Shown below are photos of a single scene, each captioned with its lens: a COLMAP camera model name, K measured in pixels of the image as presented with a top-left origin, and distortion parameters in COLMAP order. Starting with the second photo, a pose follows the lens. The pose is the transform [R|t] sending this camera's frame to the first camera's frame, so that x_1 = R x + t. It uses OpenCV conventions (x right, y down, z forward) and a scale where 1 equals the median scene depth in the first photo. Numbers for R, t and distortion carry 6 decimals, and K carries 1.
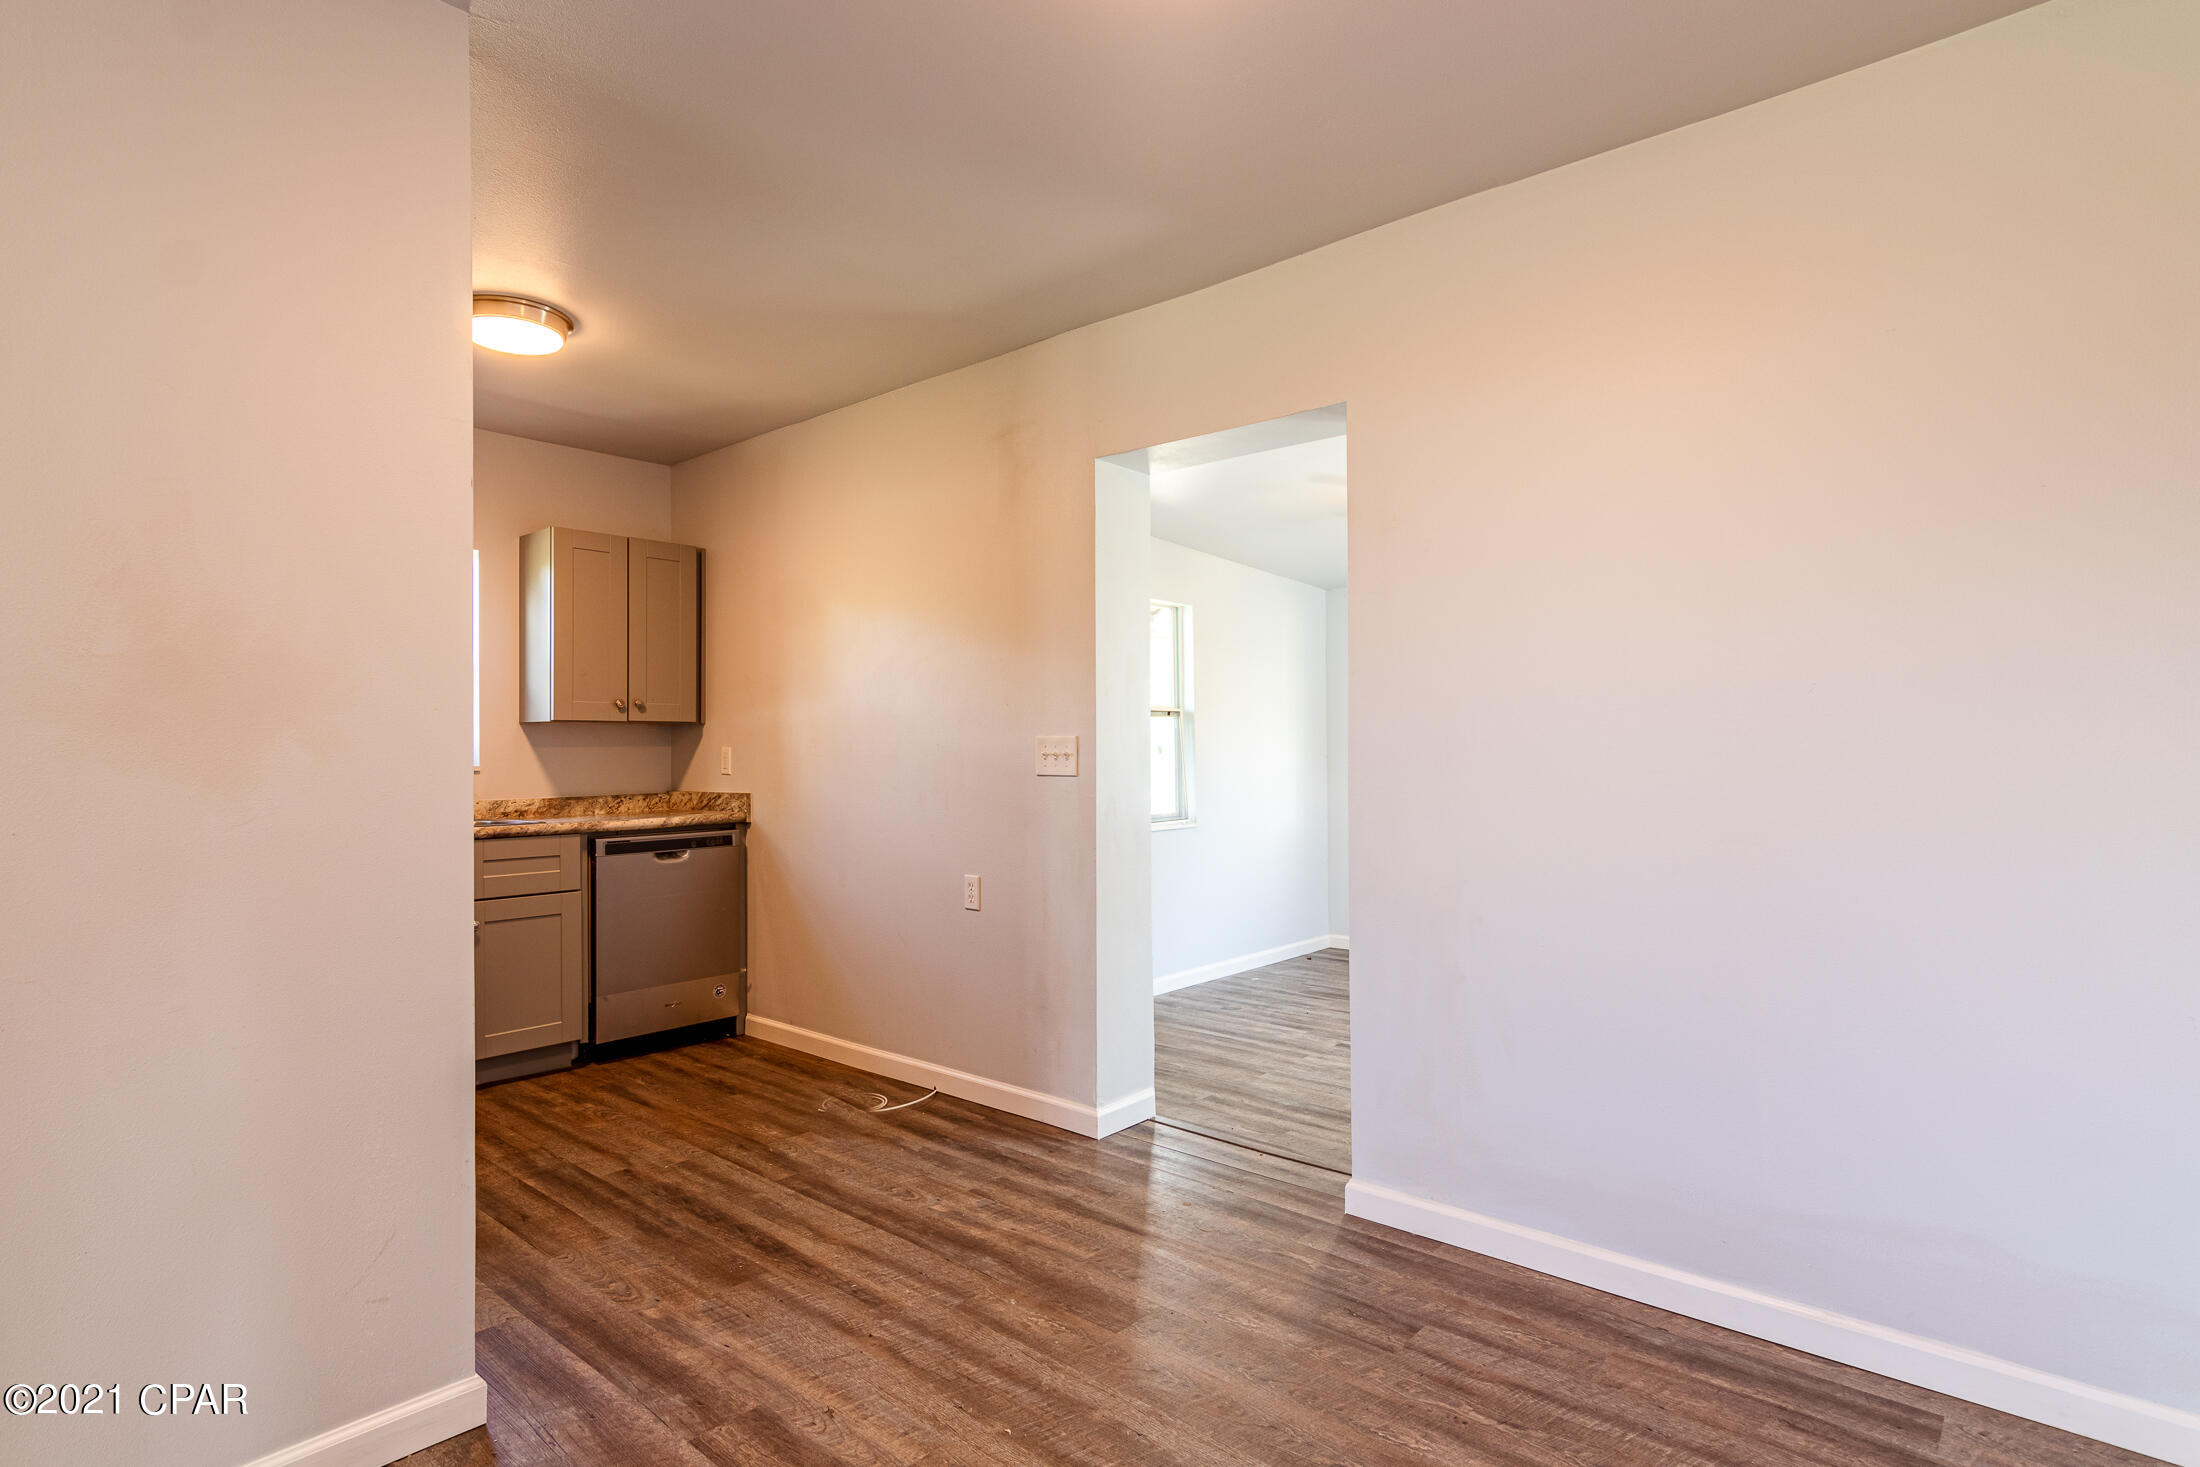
lens RADIAL K [[1136.5, 0, 1059.1], [0, 1136.5, 734.4], [0, 0, 1]] dist [-0.001006, 0.000728]
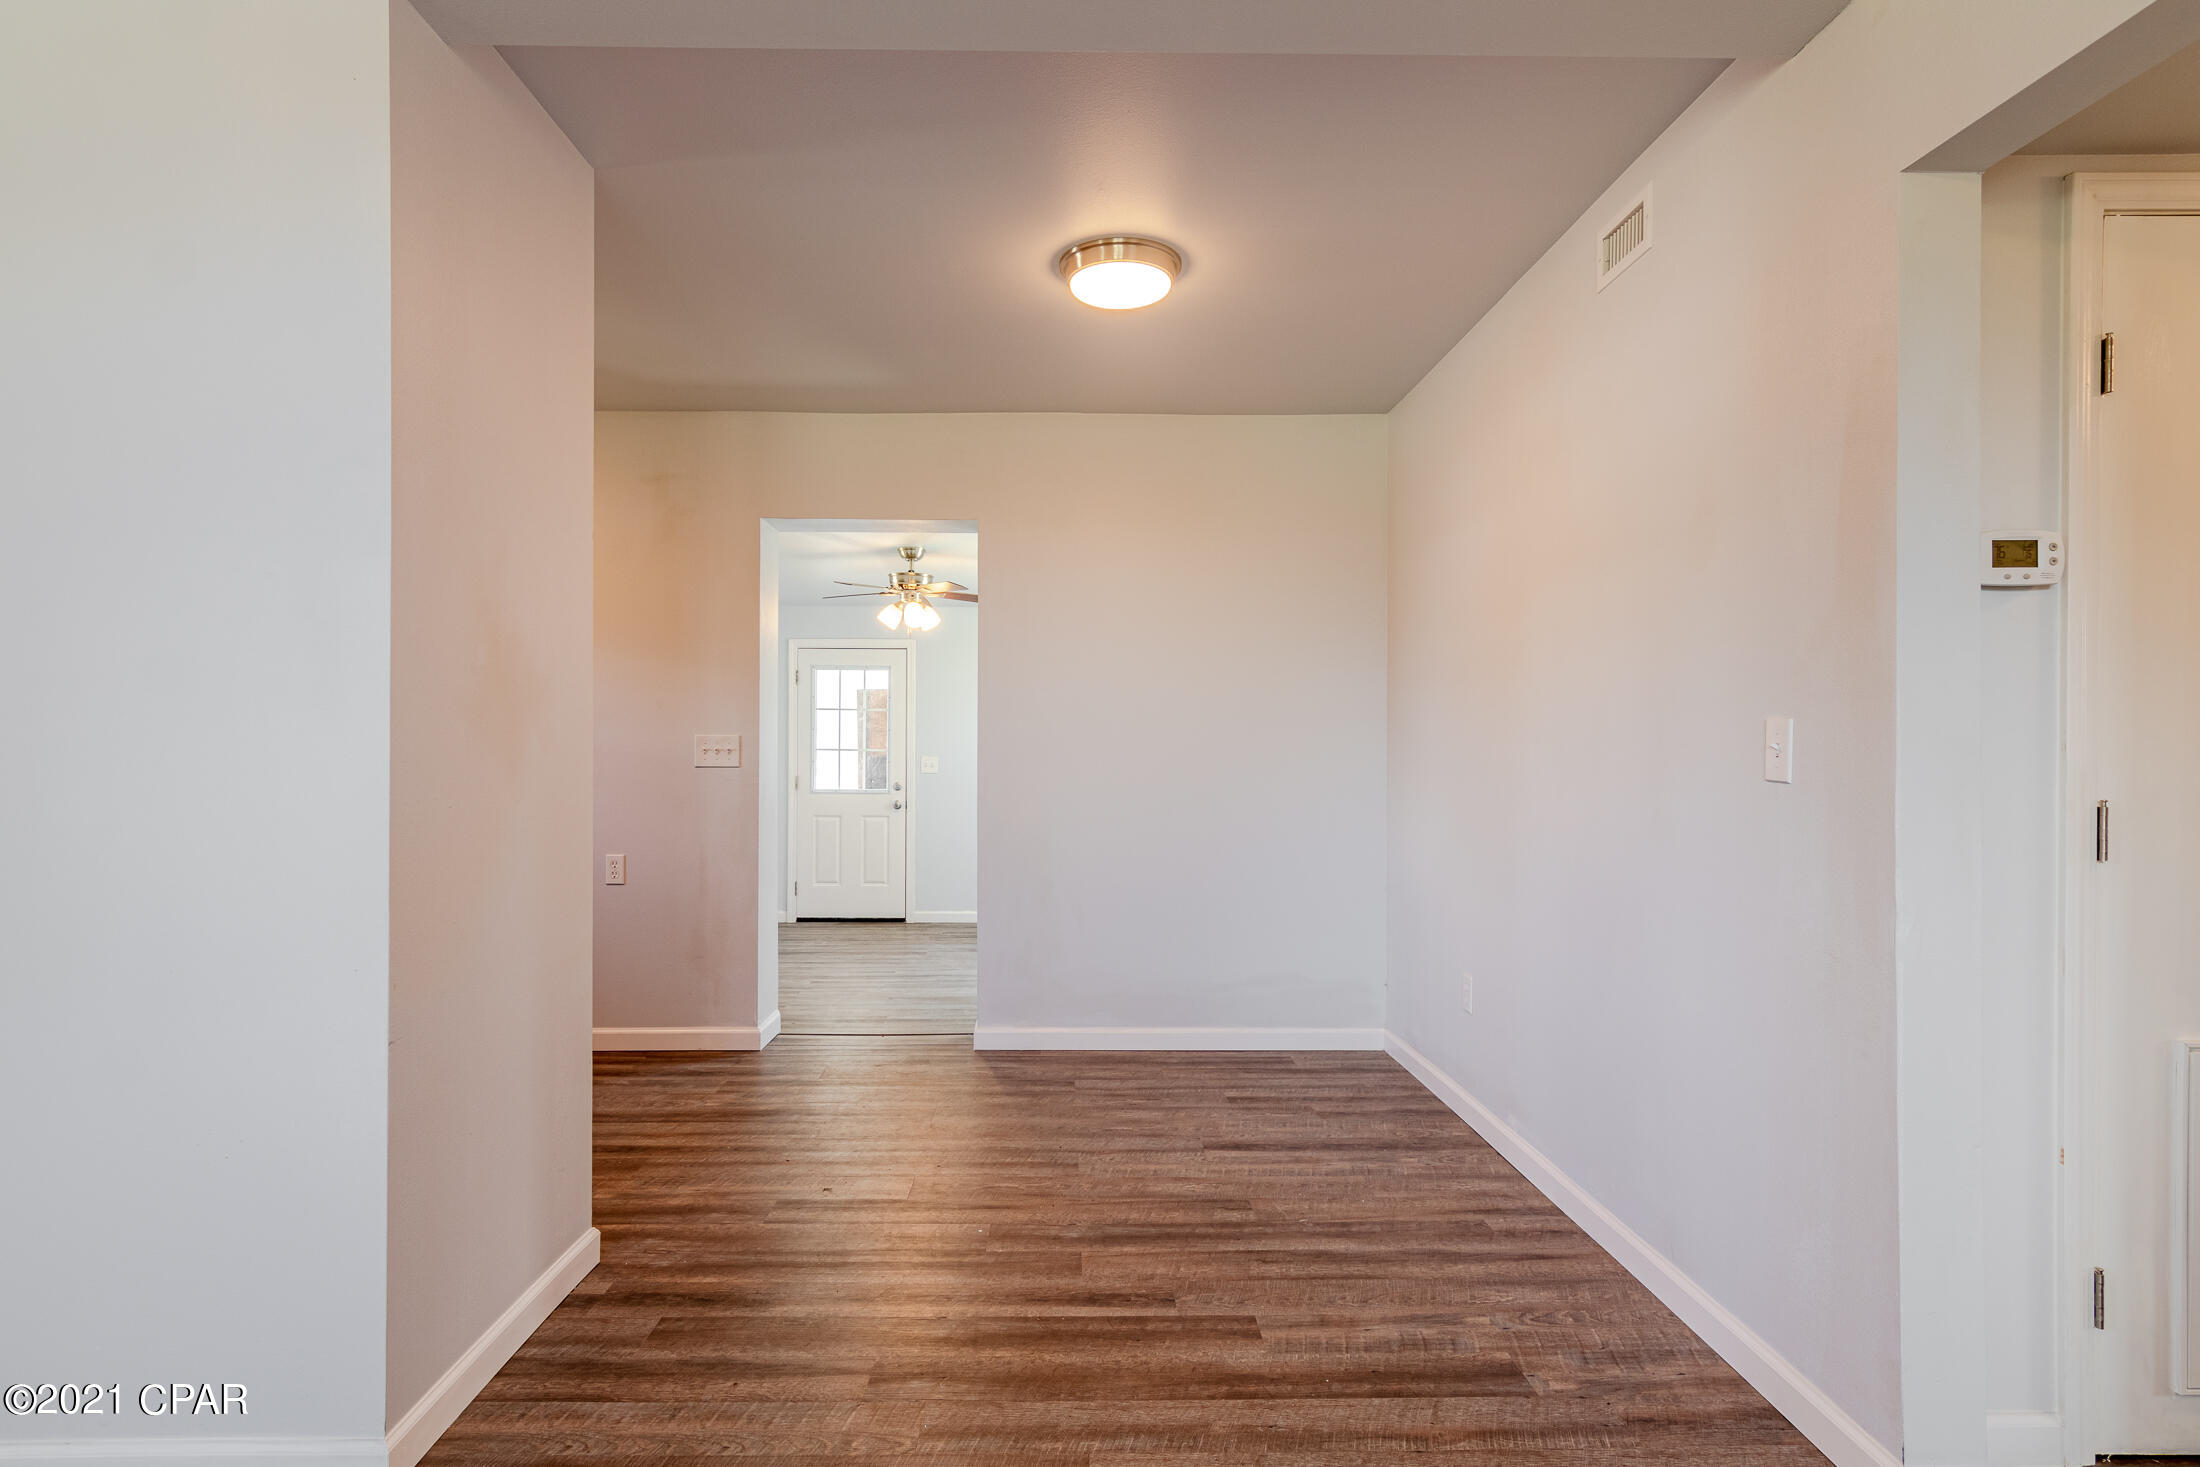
lens RADIAL K [[1144.1, 0, 1081.3], [0, 1144.1, 736.1], [0, 0, 1]] dist [-0.001513, 0.001922]
pose [[0.738414, 0.010413, 0.674267, -0.687859], [-0.012784, 0.999917, -0.001442, -0.000628], [-0.674226, -0.007555, 0.738486, -0.233002]]
